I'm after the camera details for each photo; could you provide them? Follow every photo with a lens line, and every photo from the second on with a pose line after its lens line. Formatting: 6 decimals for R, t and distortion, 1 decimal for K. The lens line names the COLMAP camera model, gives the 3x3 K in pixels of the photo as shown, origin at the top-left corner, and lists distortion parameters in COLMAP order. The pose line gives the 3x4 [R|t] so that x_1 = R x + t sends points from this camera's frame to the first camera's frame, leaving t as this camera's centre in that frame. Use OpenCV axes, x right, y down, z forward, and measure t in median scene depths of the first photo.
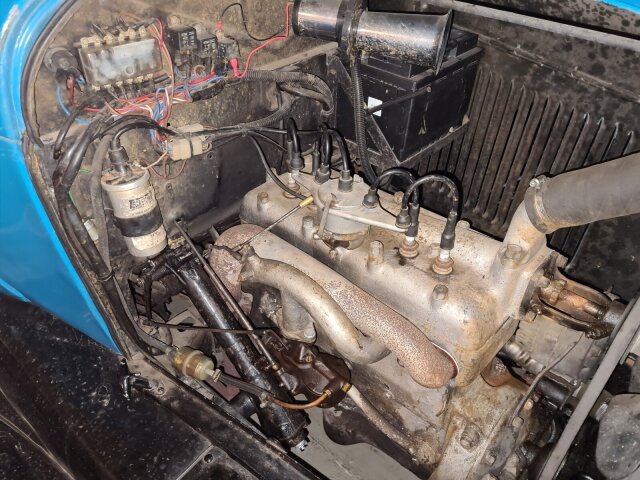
lens RADIAL K [[494.2, 0, 320.1], [0, 494.2, 241.7], [0, 0, 1]] dist [0.005529, -0.002582]
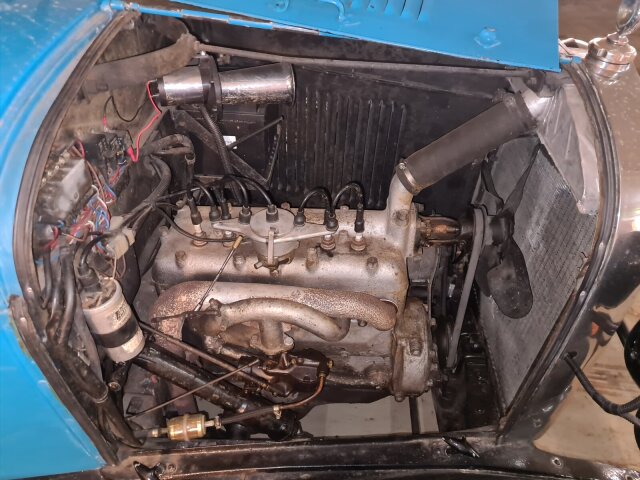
lens RADIAL K [[494.2, 0, 316.0], [0, 494.2, 239.4], [0, 0, 1]] dist [0.005529, -0.002582]
pose [[0.769781, -0.406742, 0.491933, -0.475643], [0.384396, 0.910661, 0.151450, -0.202889], [-0.509585, 0.072513, 0.857359, -0.080172]]
